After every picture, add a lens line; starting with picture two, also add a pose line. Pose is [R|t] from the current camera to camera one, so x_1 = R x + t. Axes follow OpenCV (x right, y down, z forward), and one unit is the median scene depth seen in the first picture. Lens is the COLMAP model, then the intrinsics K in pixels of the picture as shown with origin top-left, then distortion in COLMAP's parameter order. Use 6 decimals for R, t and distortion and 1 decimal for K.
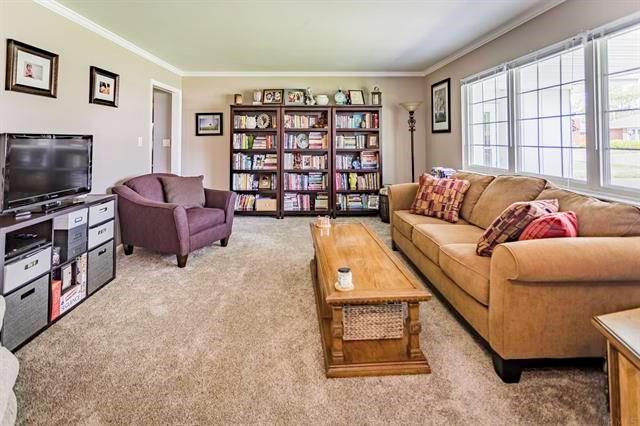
lens RADIAL K [[278.5, 0, 319.1], [0, 278.5, 181.9], [0, 0, 1]] dist [0.000481, 0.000218]
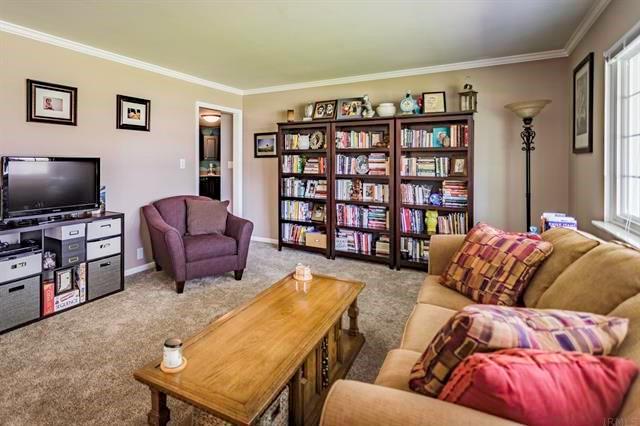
lens RADIAL K [[321.8, 0, 320.0], [0, 321.8, 213.0], [0, 0, 1]] dist [0.001355, 0.000283]
pose [[0.867550, 0.085011, -0.490031, 0.310260], [-0.080428, 0.996295, 0.030449, -0.031659], [0.490804, 0.012996, 0.871173, 0.169746]]
